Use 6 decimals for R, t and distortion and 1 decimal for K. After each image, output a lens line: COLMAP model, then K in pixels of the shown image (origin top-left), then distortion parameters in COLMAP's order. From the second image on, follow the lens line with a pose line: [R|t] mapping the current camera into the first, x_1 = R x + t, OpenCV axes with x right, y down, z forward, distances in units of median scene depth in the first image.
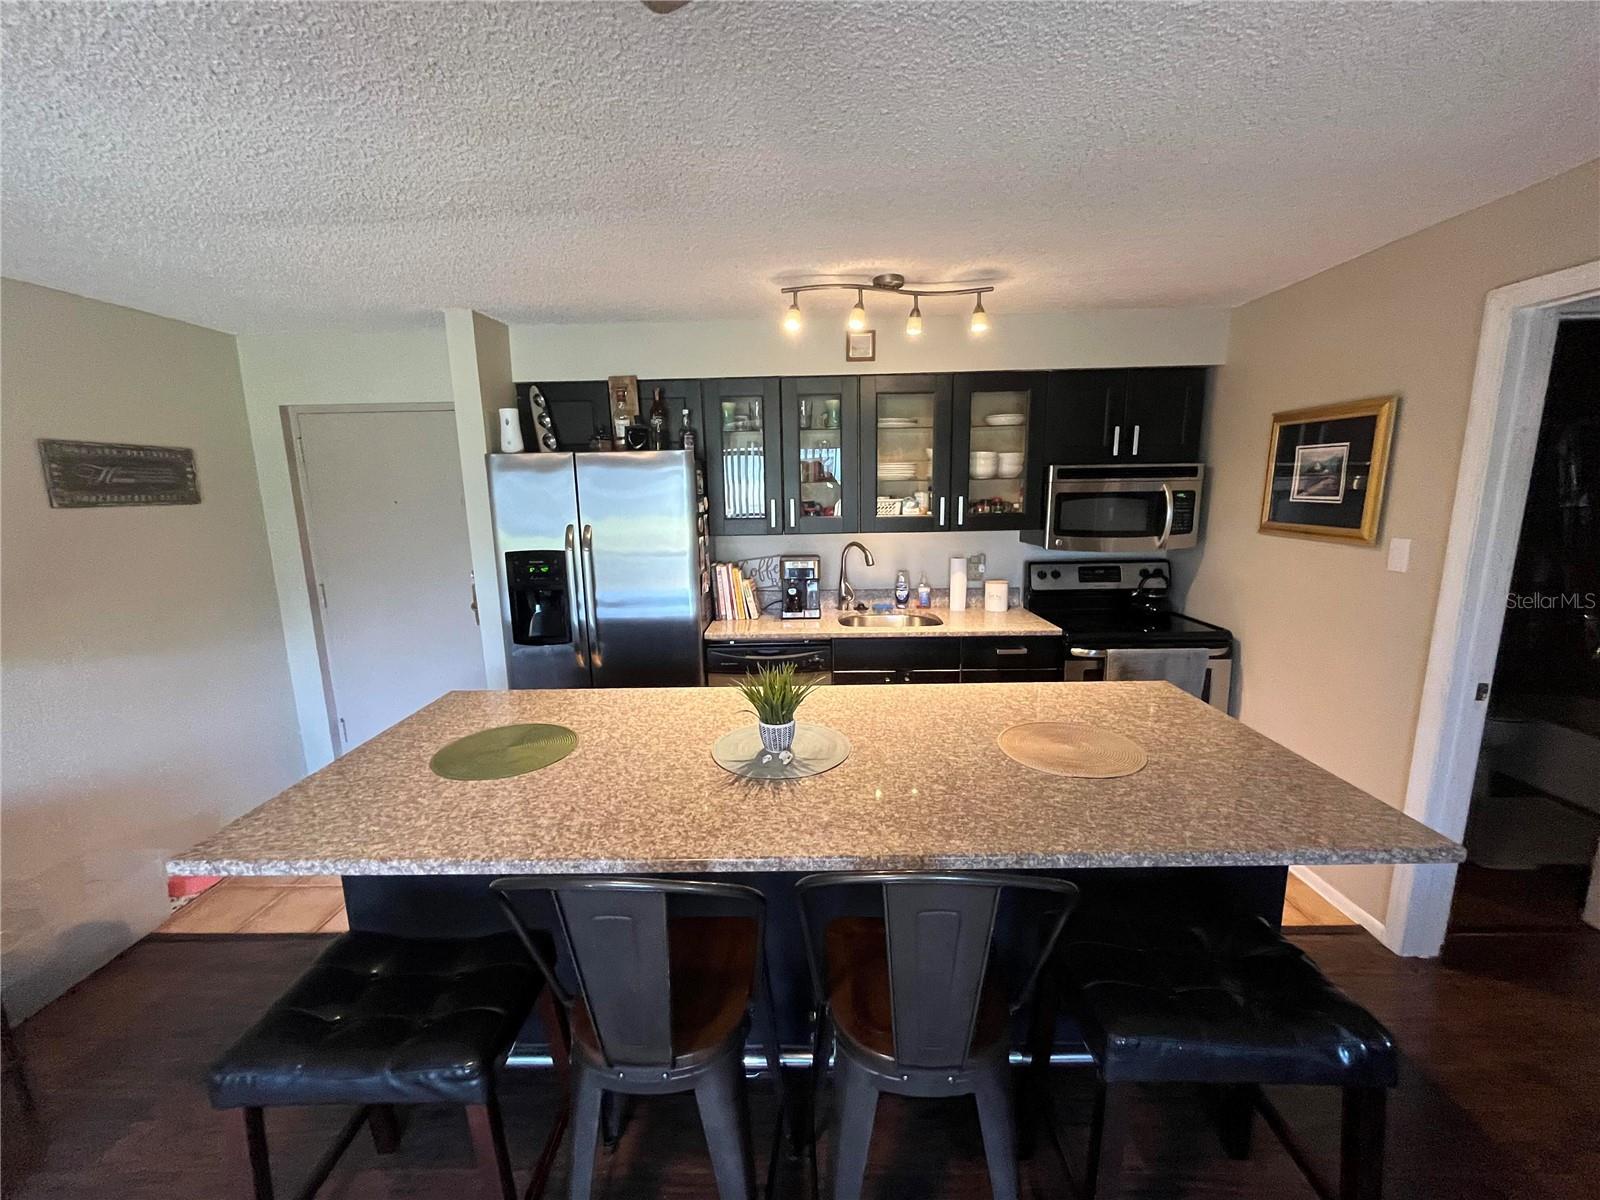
lens RADIAL K [[656.9, 0, 790.6], [0, 656.9, 601.1], [0, 0, 1]] dist [-0.000500, -0.000012]
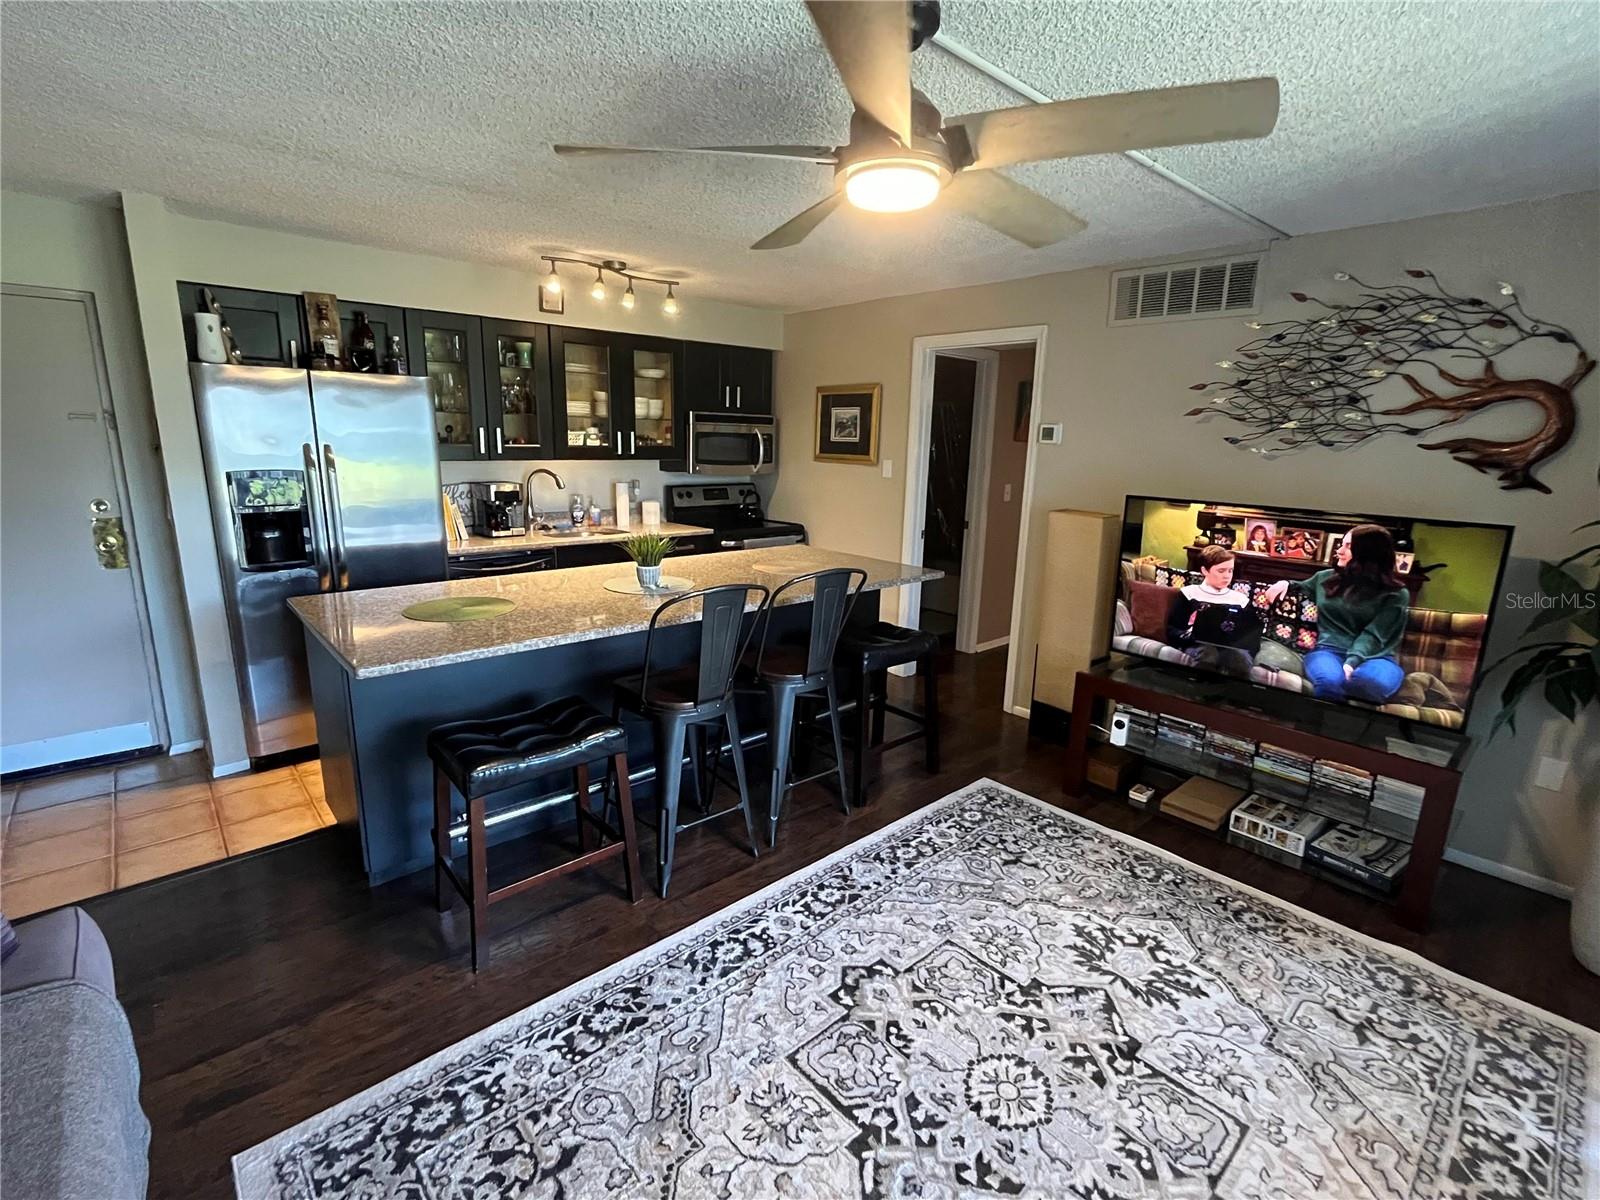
lens RADIAL K [[747.1, 0, 803.3], [0, 747.1, 600.0], [0, 0, 1]] dist [-0.005710, -0.000497]
pose [[0.727144, -0.111852, 0.677311, -0.551507], [0.085477, 0.993711, 0.072337, 0.094397], [-0.681142, 0.005295, 0.732132, -0.303969]]
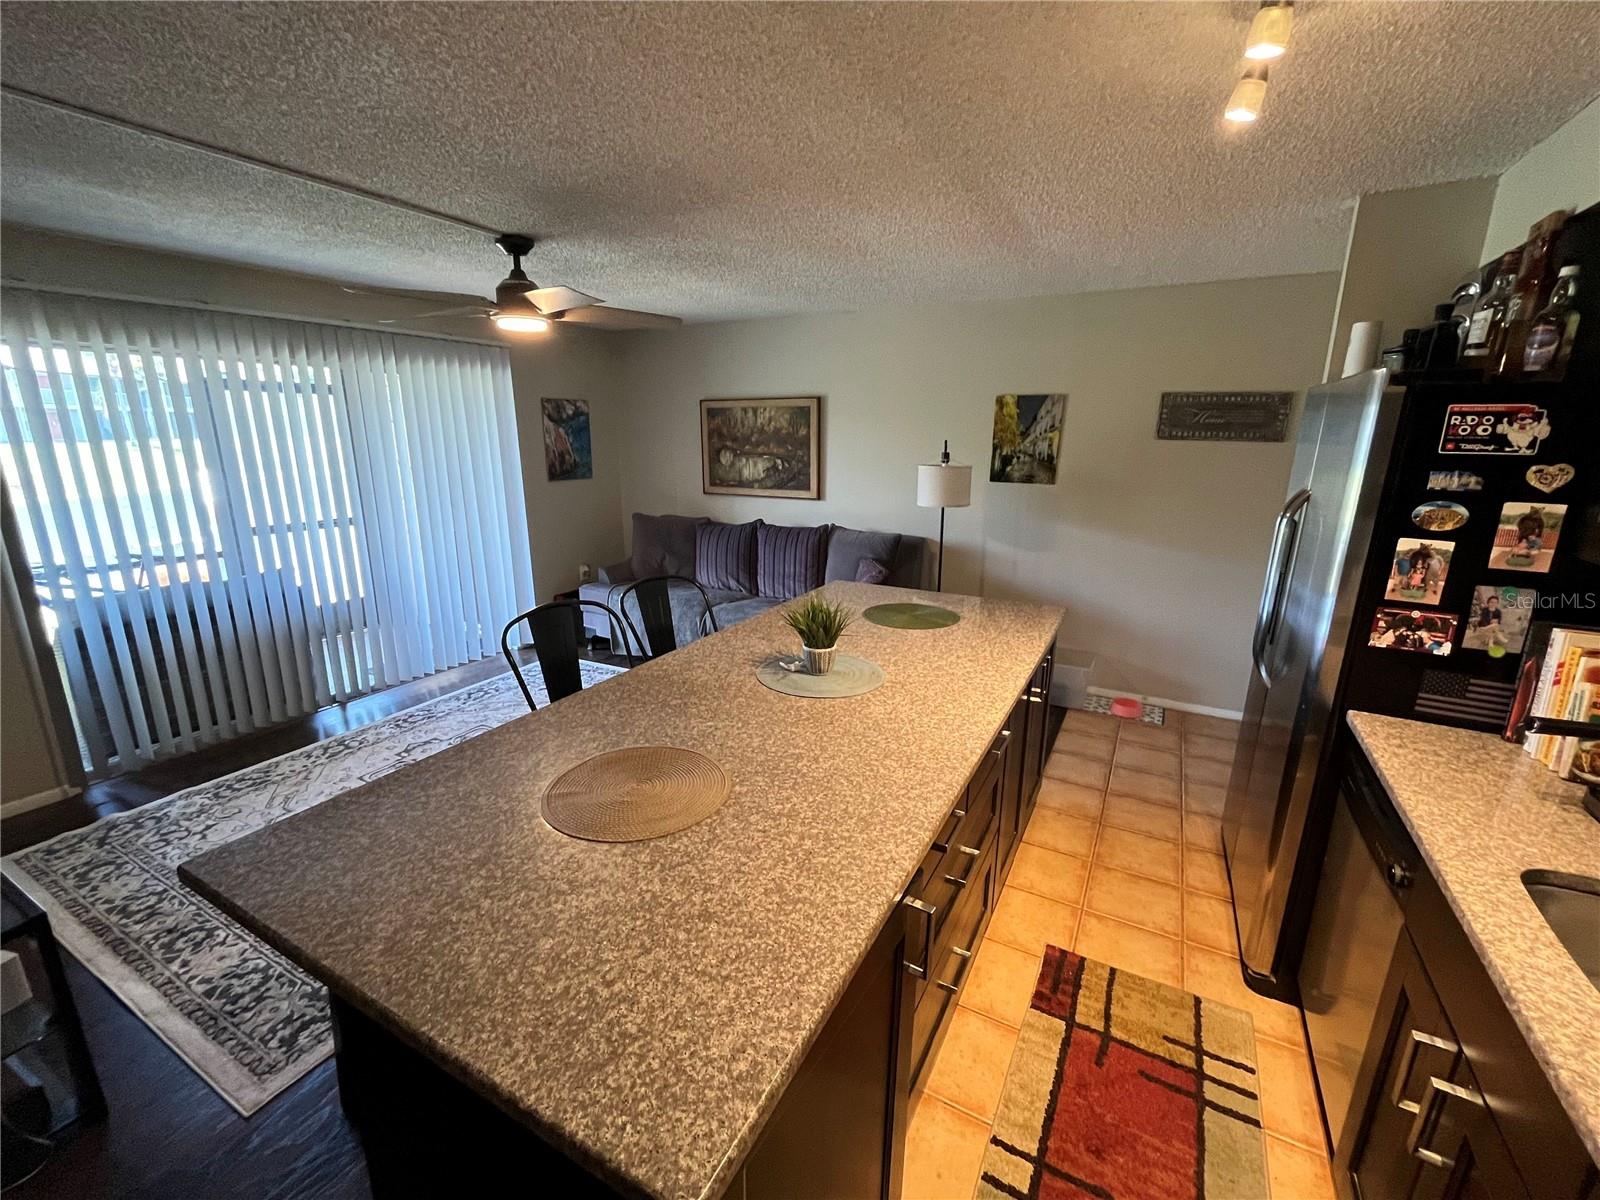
lens RADIAL K [[656.9, 0, 792.8], [0, 656.9, 600.8], [0, 0, 1]] dist [-0.000500, -0.000012]
pose [[-0.465881, 0.237653, -0.852335, 0.554559], [-0.157174, 0.925713, 0.344023, -0.157335], [0.870776, 0.294239, -0.393919, 0.824680]]
